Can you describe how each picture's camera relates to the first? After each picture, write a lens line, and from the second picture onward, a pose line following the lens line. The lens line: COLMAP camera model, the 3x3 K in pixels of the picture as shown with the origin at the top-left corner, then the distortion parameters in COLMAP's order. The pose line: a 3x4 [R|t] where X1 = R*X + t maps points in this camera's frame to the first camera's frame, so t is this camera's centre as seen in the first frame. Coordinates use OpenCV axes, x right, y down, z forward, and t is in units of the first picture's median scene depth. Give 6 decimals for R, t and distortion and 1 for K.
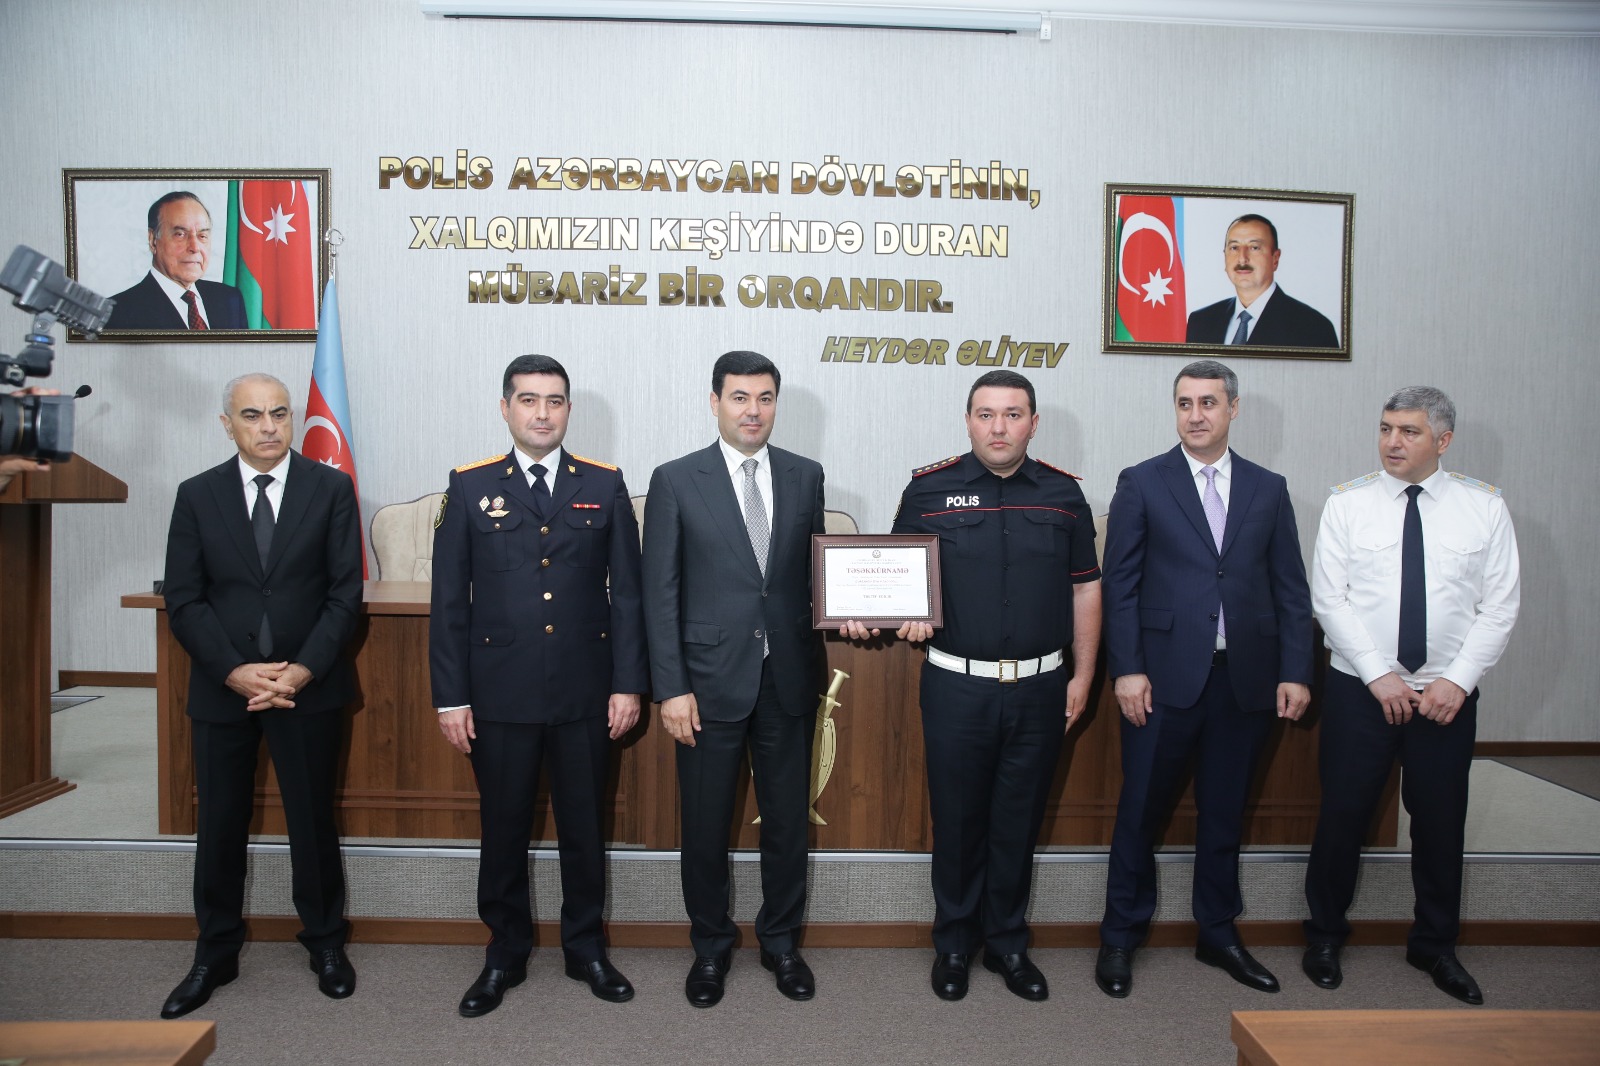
lens RADIAL K [[1084.6, 0, 799.1], [0, 1084.6, 536.1], [0, 0, 1]] dist [-0.111498, 0.089390]
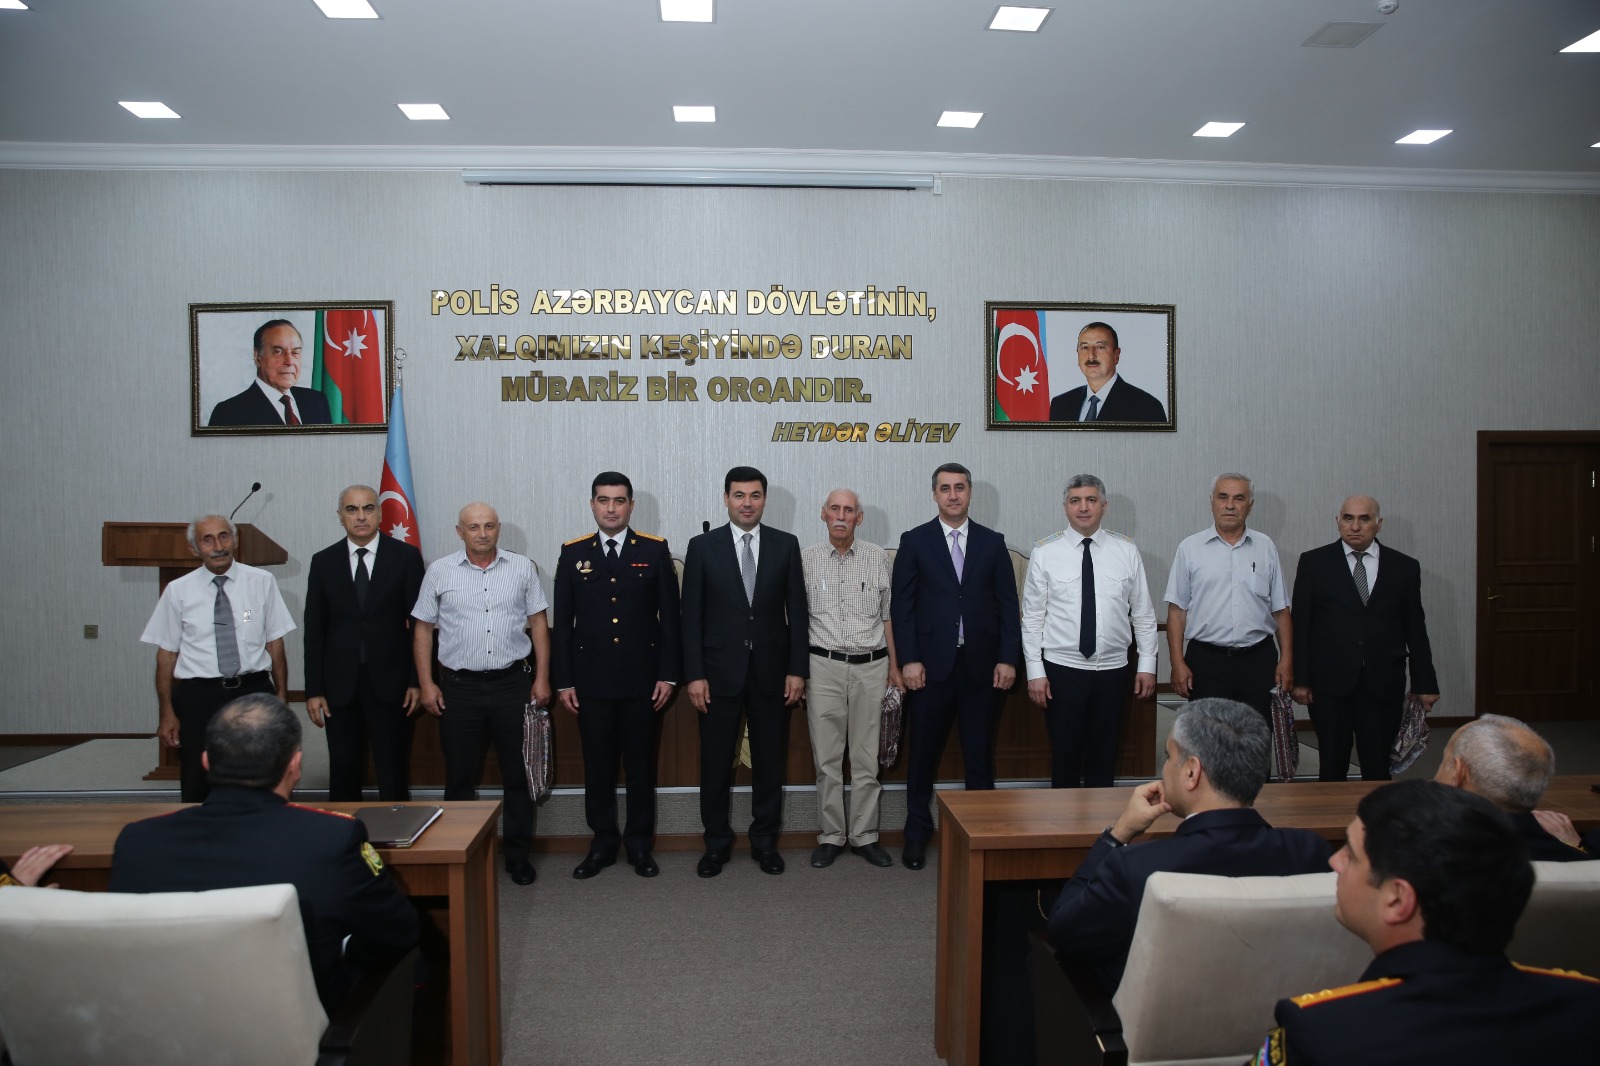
lens RADIAL K [[1087.4, 0, 798.7], [0, 1087.4, 535.6], [0, 0, 1]] dist [-0.111290, 0.091470]
pose [[0.999361, -0.020060, 0.029590, 0.011727], [0.020801, 0.999472, -0.024948, -0.013406], [-0.029074, 0.025548, 0.999251, -0.323346]]
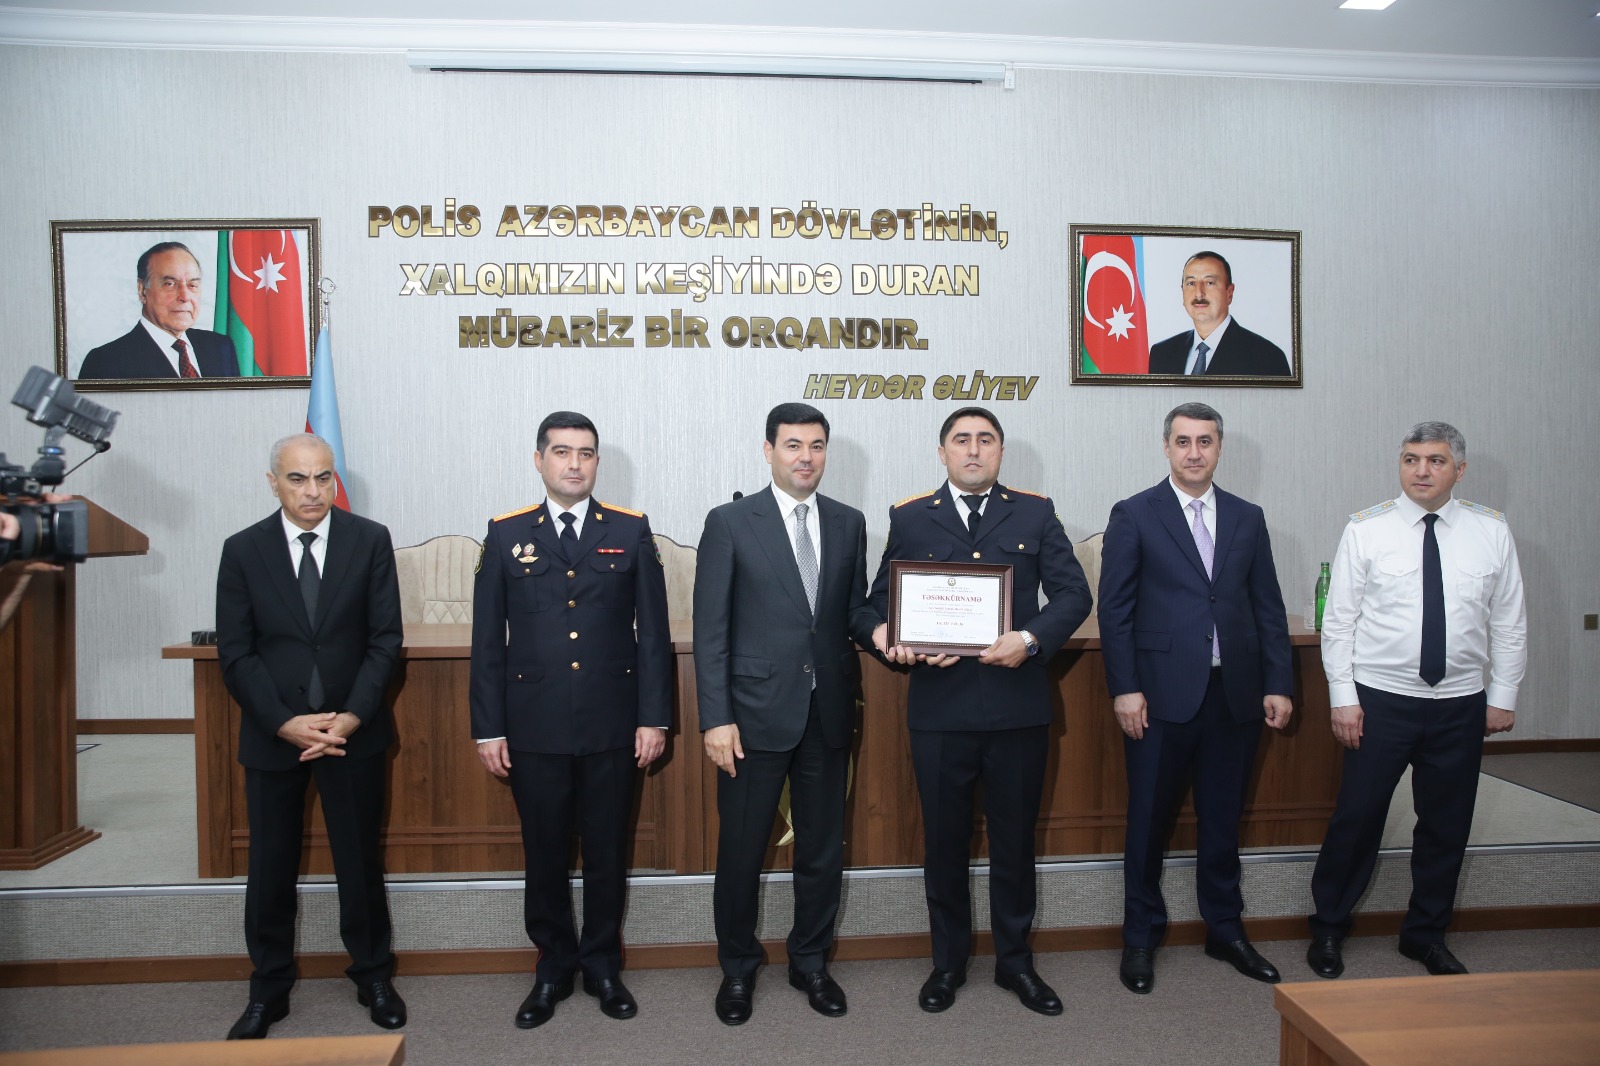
lens RADIAL K [[1087.4, 0, 798.7], [0, 1087.4, 535.6], [0, 0, 1]] dist [-0.111290, 0.091470]
pose [[0.998497, -0.024186, 0.049181, -0.039308], [0.025189, 0.999485, -0.019866, -0.009418], [-0.048675, 0.021075, 0.998592, -0.038598]]
